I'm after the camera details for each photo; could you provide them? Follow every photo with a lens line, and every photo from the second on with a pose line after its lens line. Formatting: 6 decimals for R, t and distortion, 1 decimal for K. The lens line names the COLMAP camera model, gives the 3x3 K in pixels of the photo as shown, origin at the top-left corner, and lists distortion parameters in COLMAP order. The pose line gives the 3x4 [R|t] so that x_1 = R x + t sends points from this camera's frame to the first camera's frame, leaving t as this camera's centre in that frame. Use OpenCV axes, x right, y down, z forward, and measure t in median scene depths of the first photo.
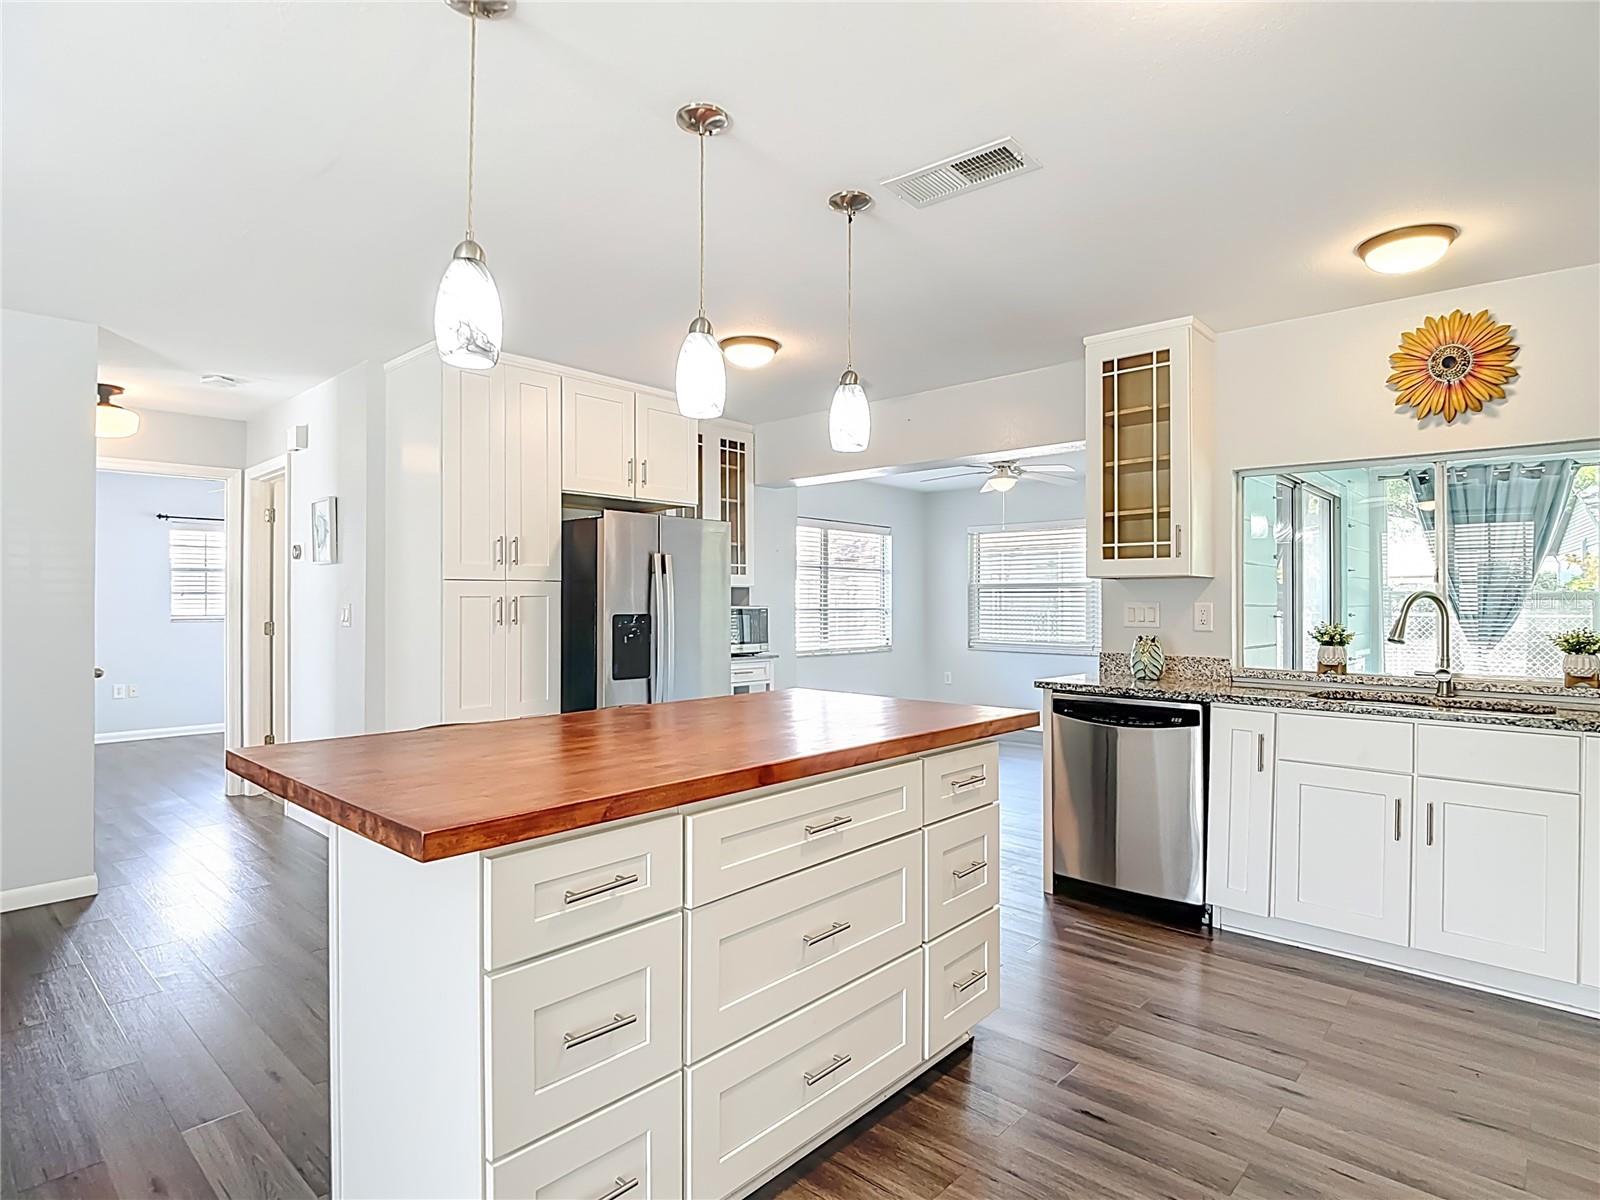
lens RADIAL K [[859.6, 0, 800.0], [0, 859.6, 600.0], [0, 0, 1]] dist [-0.016677, -0.000434]
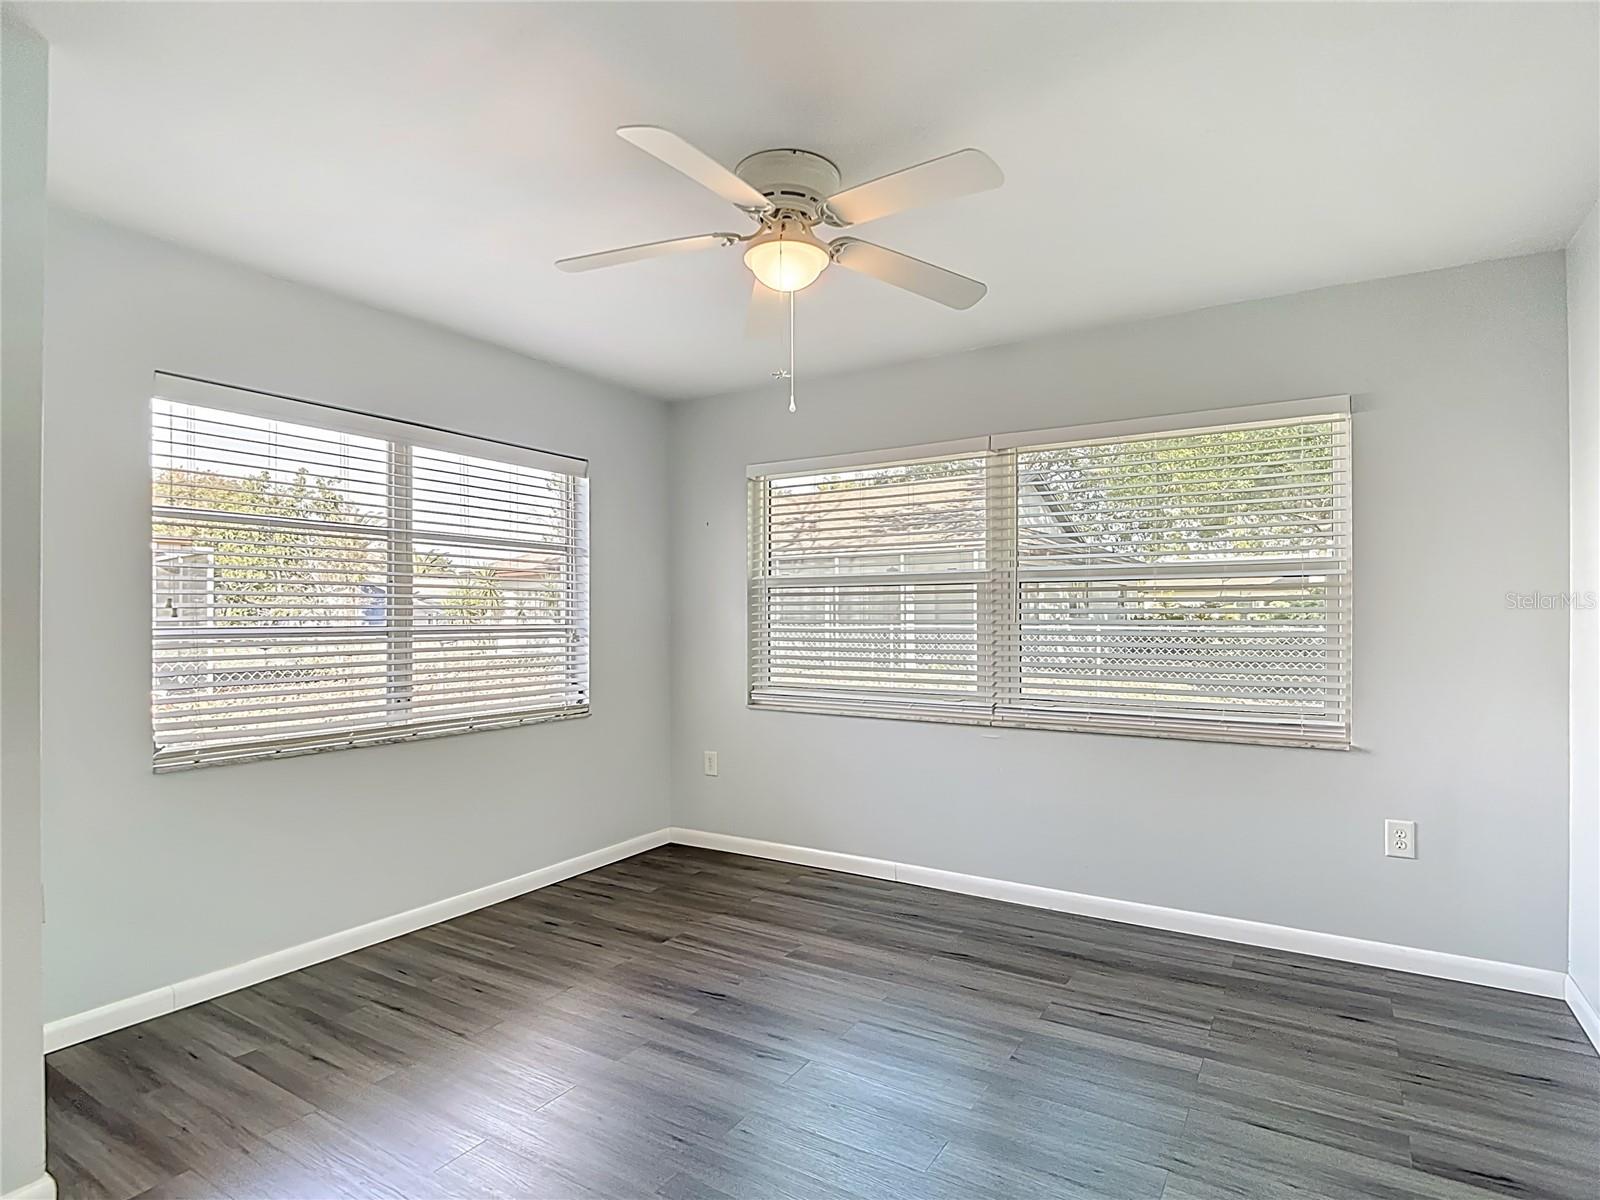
lens RADIAL K [[861.4, 0, 801.0], [0, 861.4, 618.2], [0, 0, 1]] dist [0.000136, -0.000428]
pose [[0.982044, -0.004888, 0.188587, 0.206313], [0.004008, 0.999979, 0.005044, 0.003678], [-0.188608, -0.004198, 0.982044, 0.785157]]
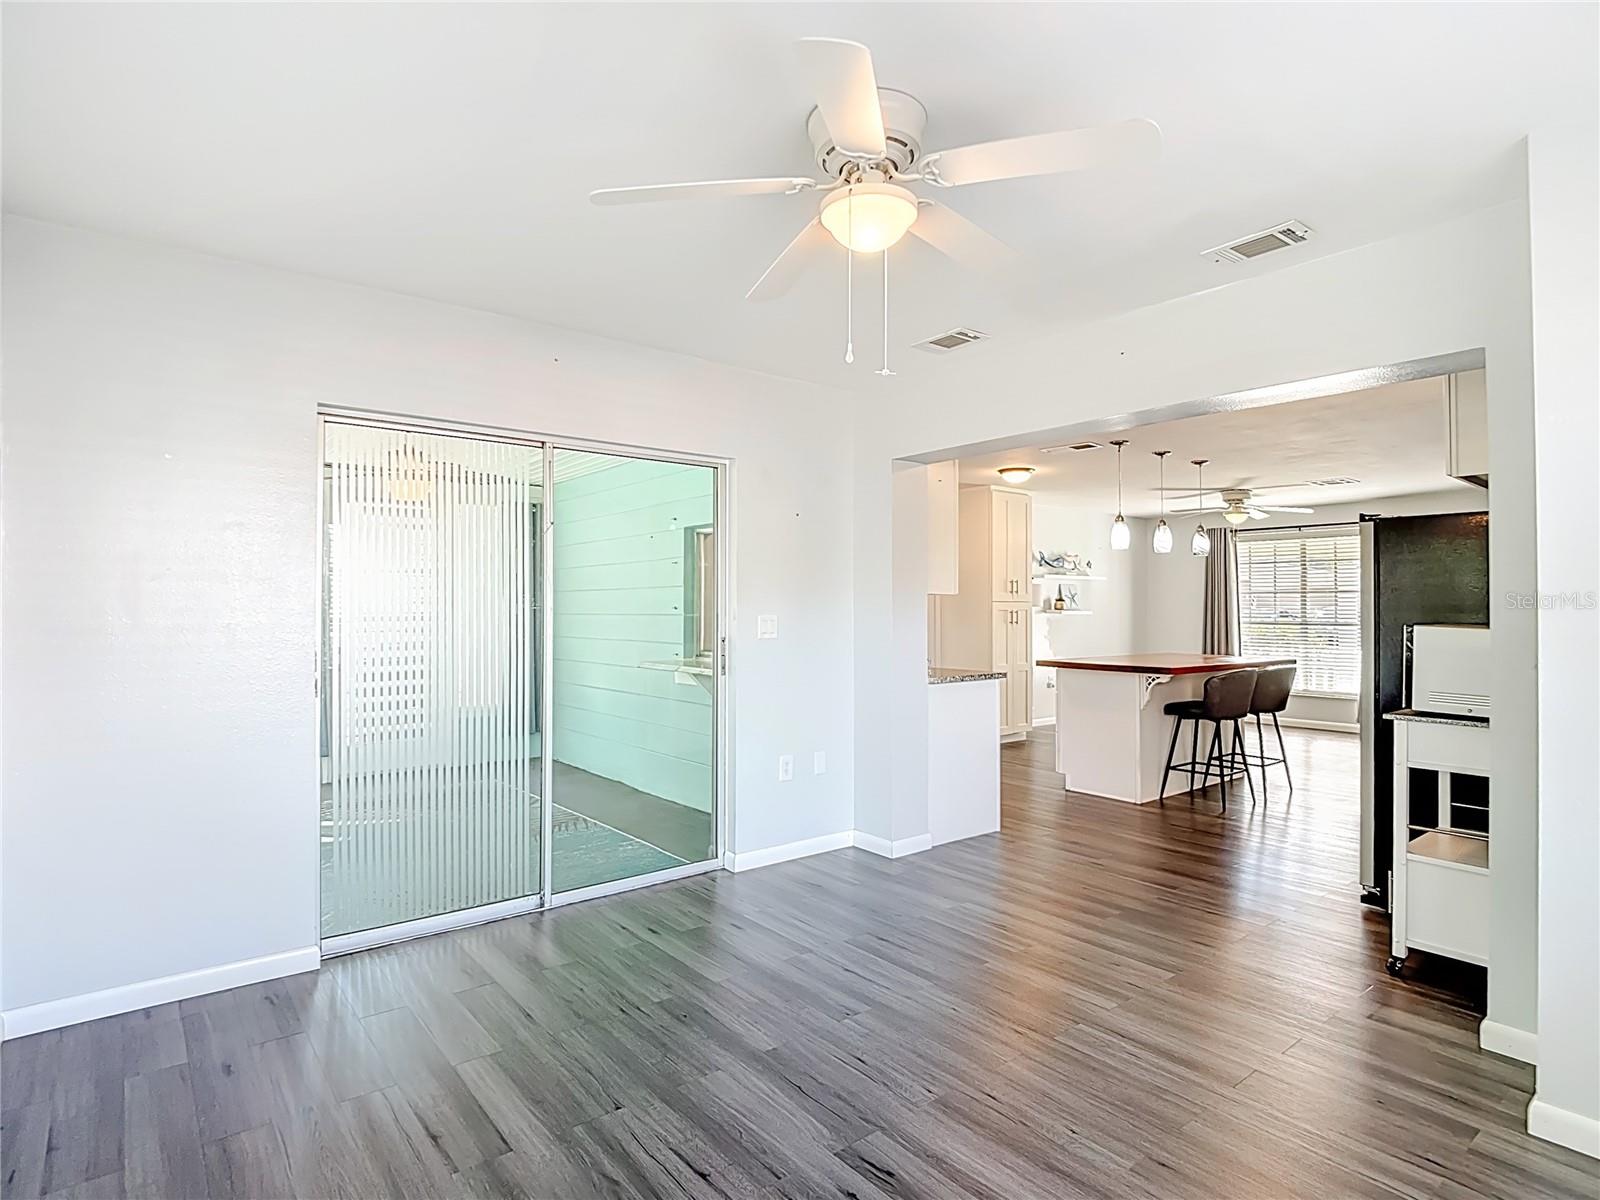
lens RADIAL K [[859.6, 0, 800.0], [0, 859.6, 600.0], [0, 0, 1]] dist [-0.016677, -0.000434]
pose [[-0.988154, -0.000845, 0.153466, 0.250590], [-0.002089, 0.999966, -0.007945, 0.000149], [-0.153454, -0.008171, -0.988122, 1.549646]]
